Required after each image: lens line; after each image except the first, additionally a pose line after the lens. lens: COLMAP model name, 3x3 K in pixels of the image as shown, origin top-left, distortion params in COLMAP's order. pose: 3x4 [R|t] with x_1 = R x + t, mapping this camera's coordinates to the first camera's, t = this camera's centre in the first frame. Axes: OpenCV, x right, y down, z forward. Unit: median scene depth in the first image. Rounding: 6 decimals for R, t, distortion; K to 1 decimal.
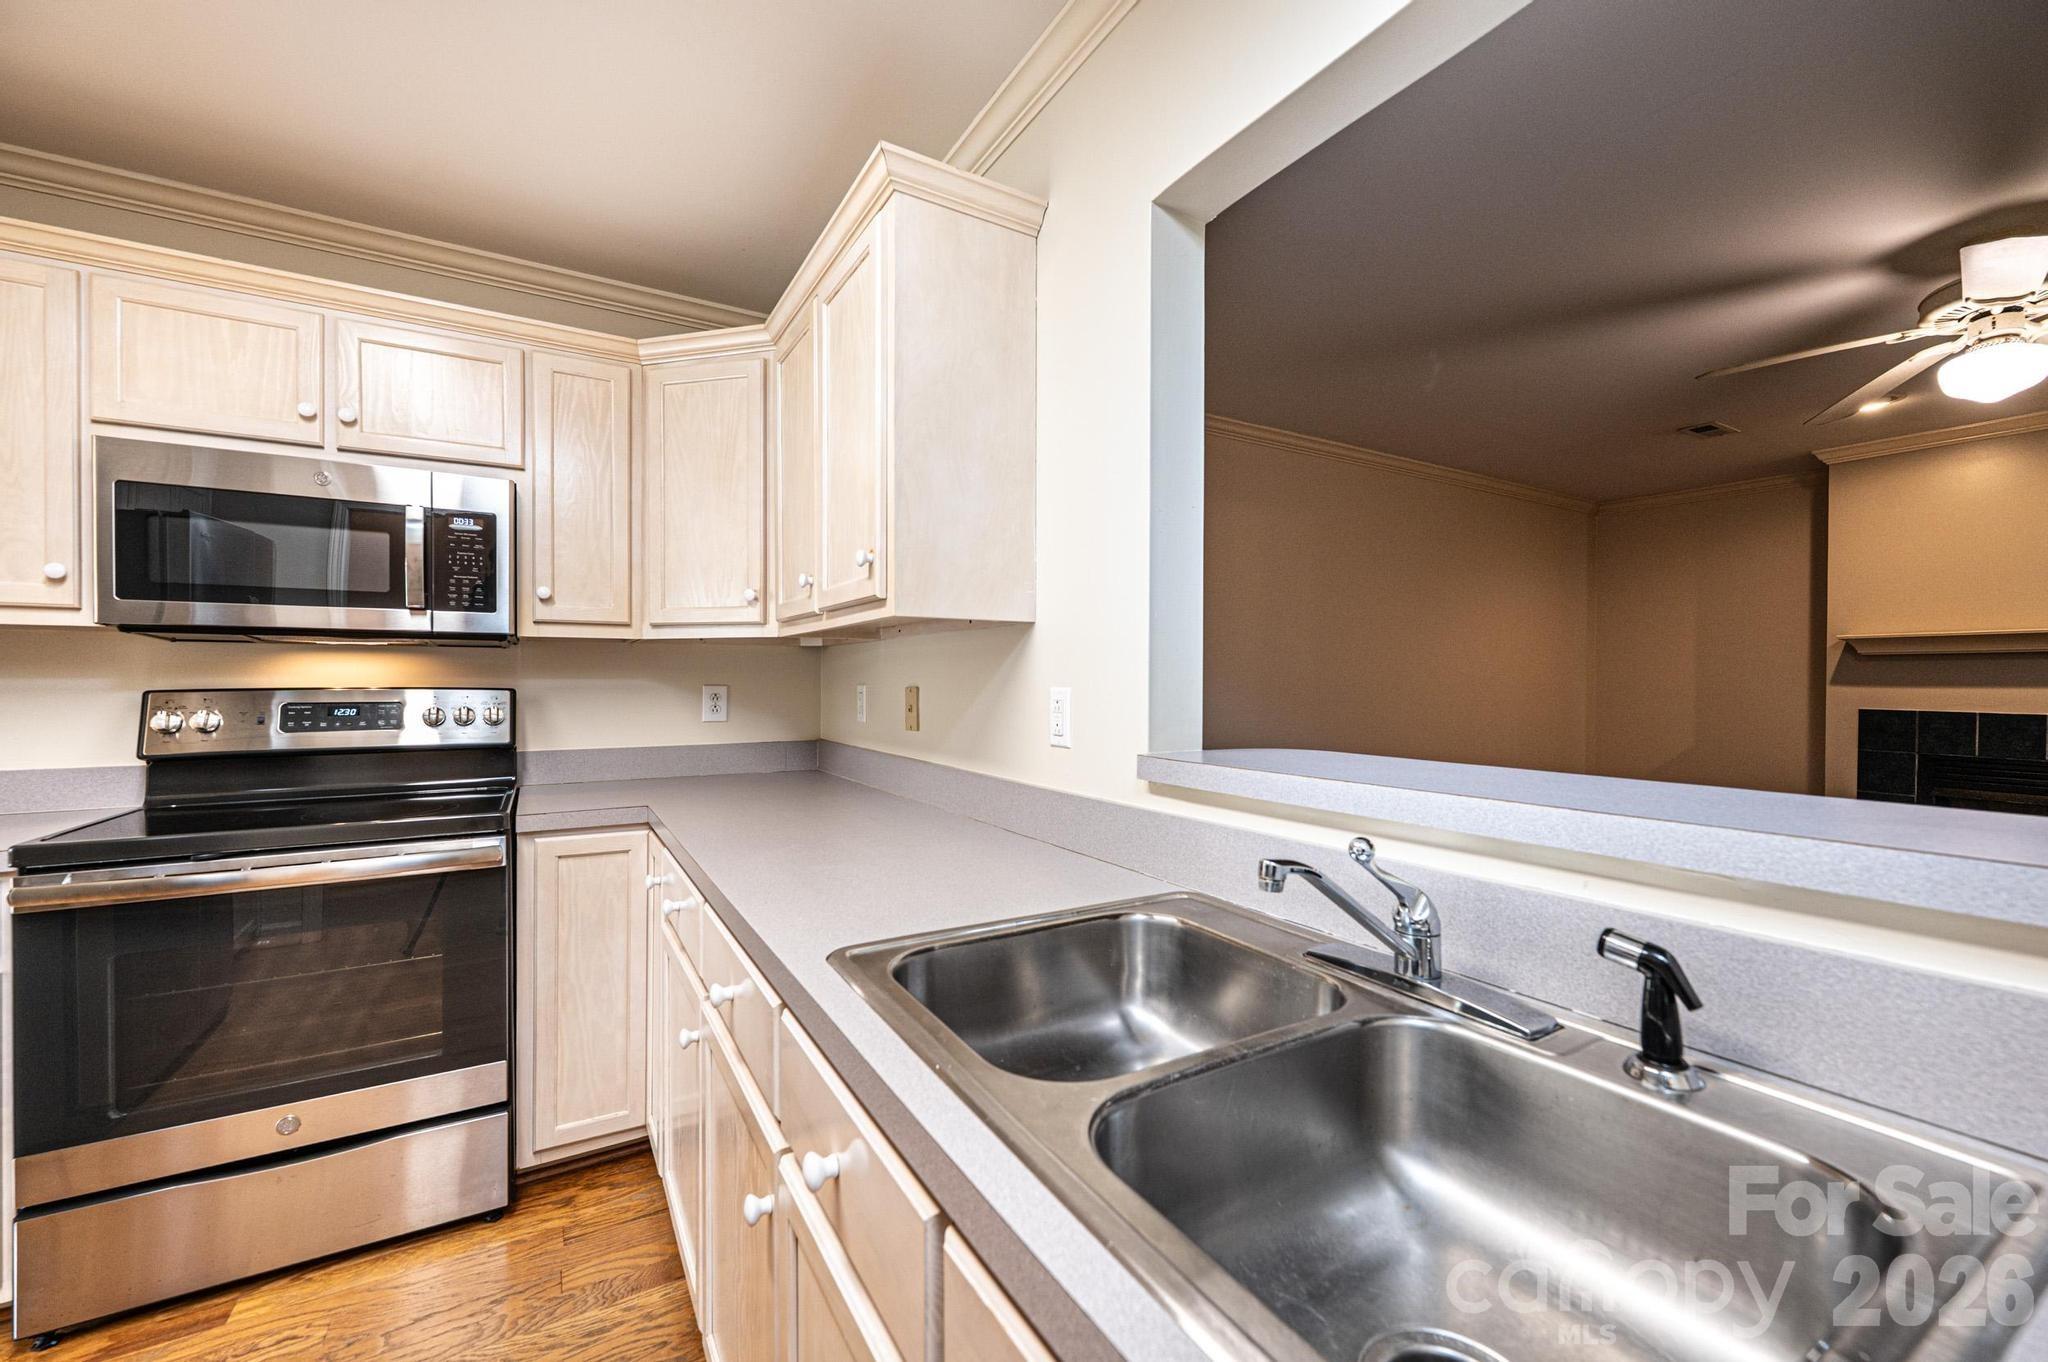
lens RADIAL K [[813.2, 0, 1024.8], [0, 813.2, 687.2], [0, 0, 1]] dist [-0.001126, -0.000347]
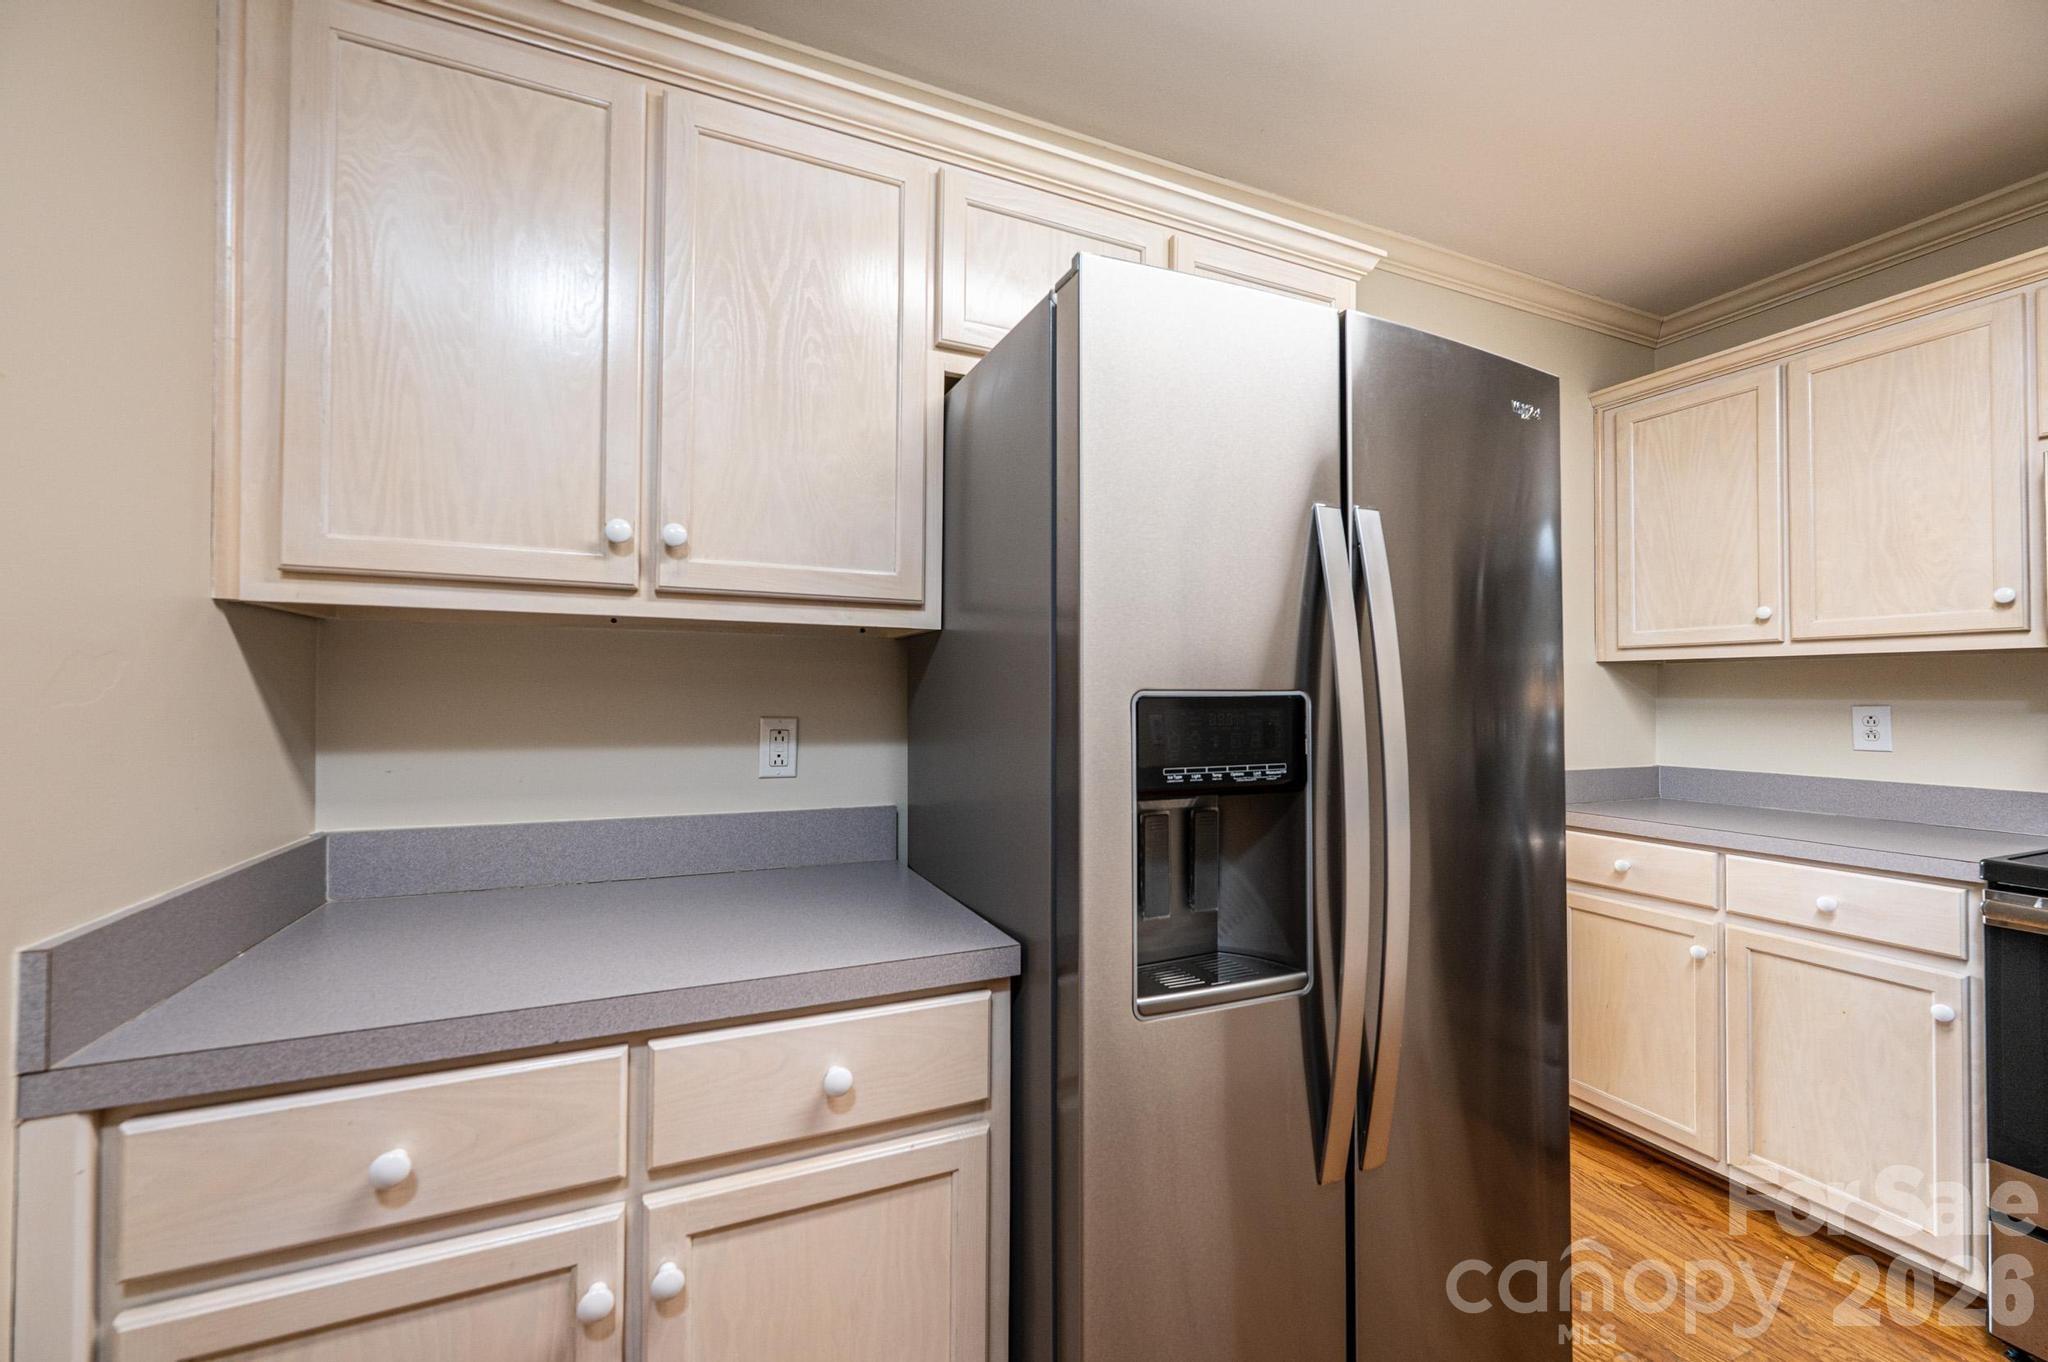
lens RADIAL K [[813.2, 0, 1023.2], [0, 813.2, 686.3], [0, 0, 1]] dist [-0.001126, -0.000347]
pose [[-0.120102, -0.014418, -0.992657, -0.036302], [-0.013213, 0.999829, -0.012924, 0.000193], [0.992674, 0.011564, -0.120272, -0.100821]]
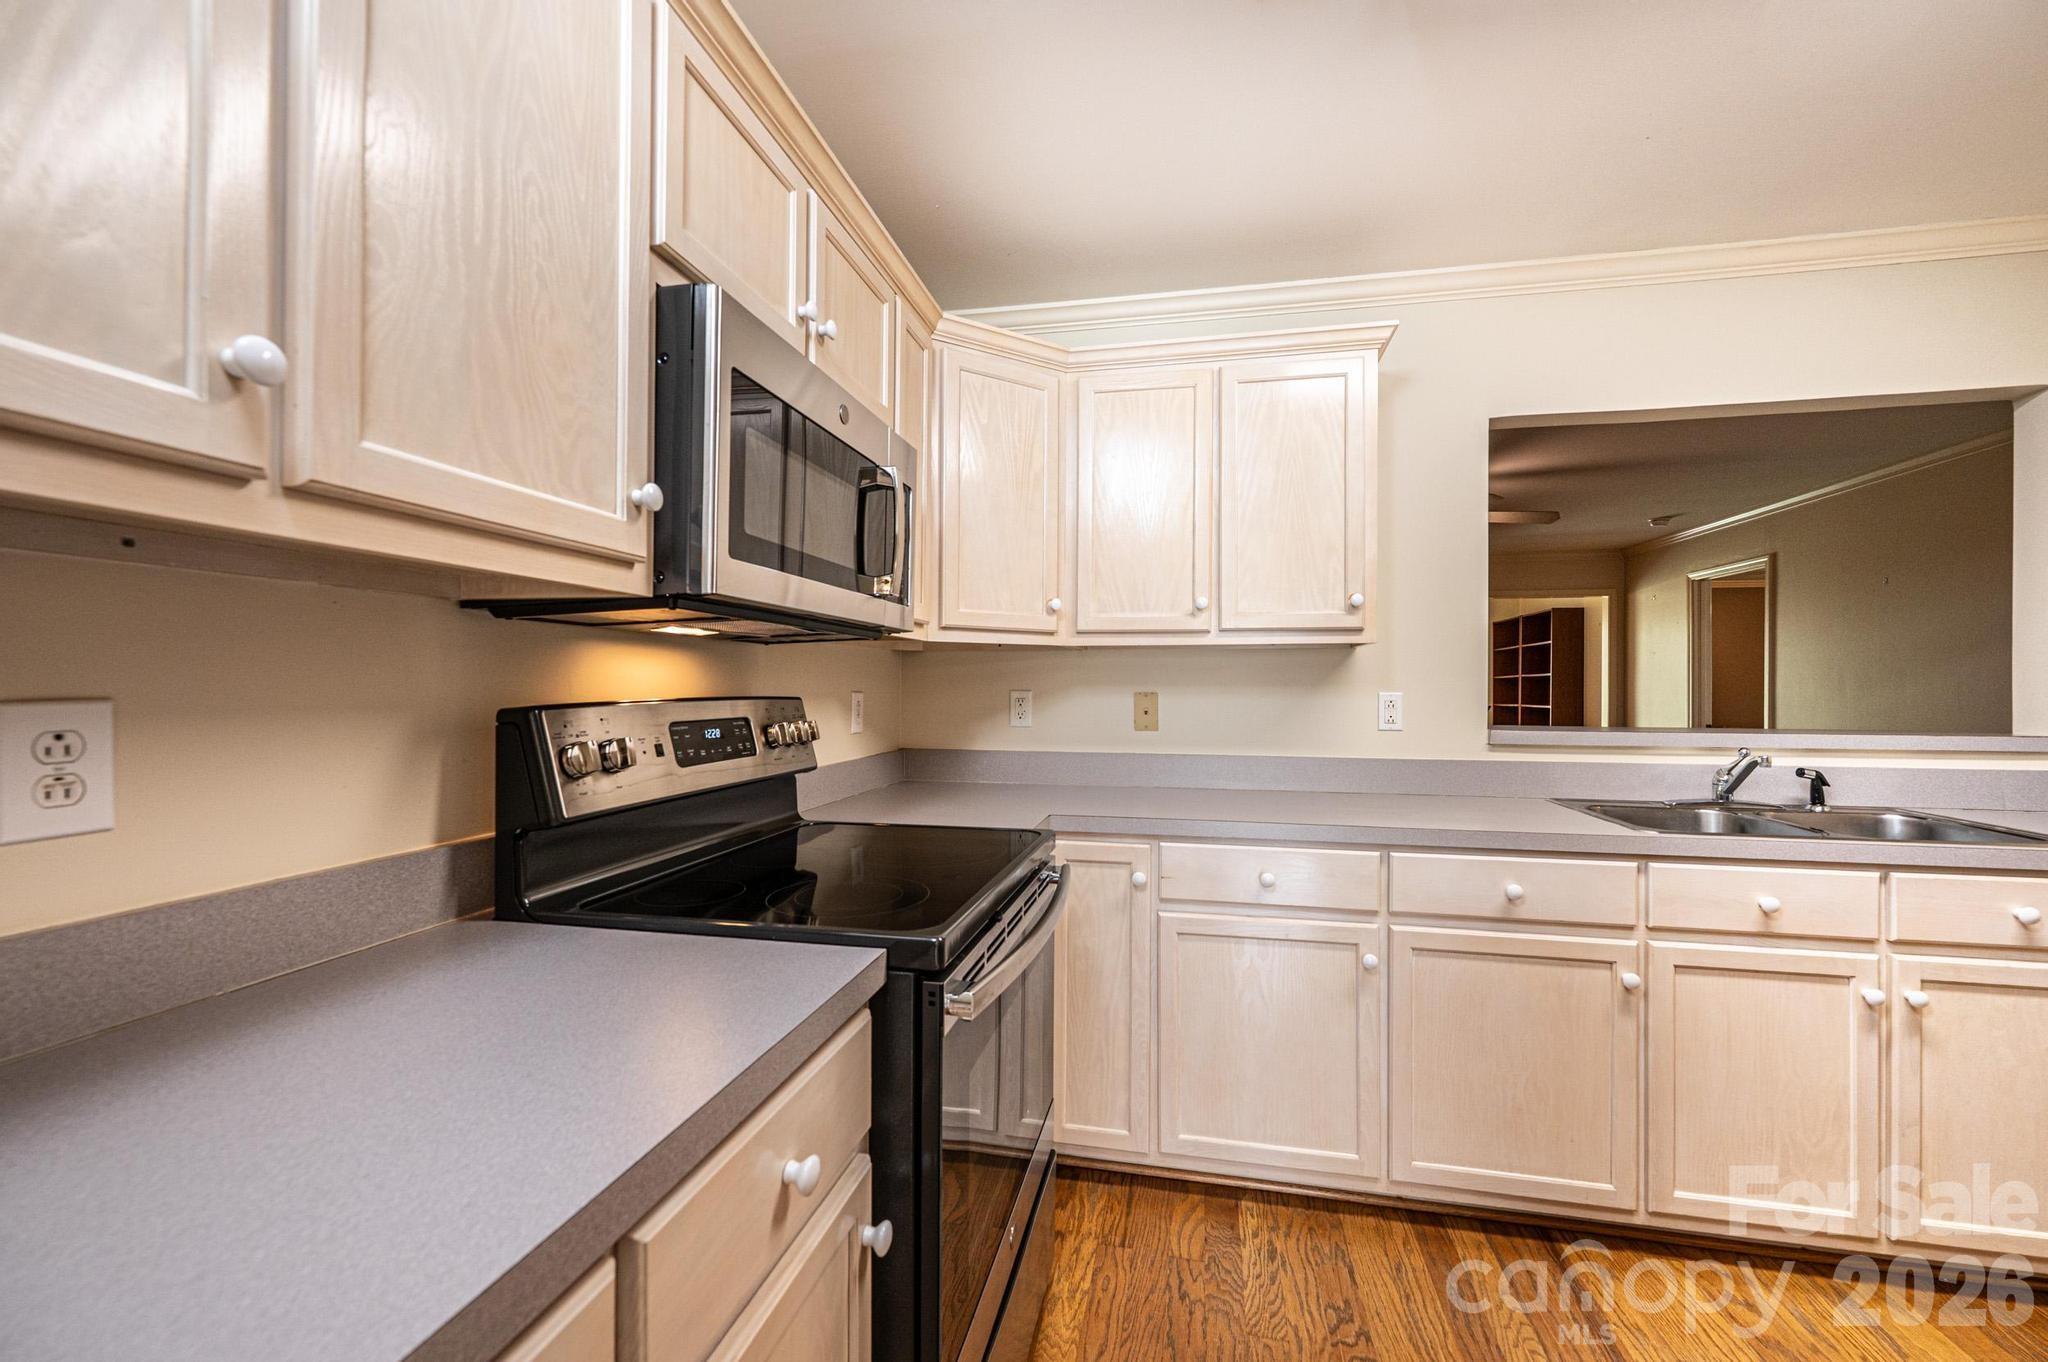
lens RADIAL K [[813.2, 0, 1026.0], [0, 813.2, 684.1], [0, 0, 1]] dist [-0.001126, -0.000347]
pose [[0.682015, 0.002561, 0.731333, -1.427566], [0.005633, 0.999946, -0.008756, -0.005418], [-0.731316, 0.010091, 0.681964, 0.414027]]
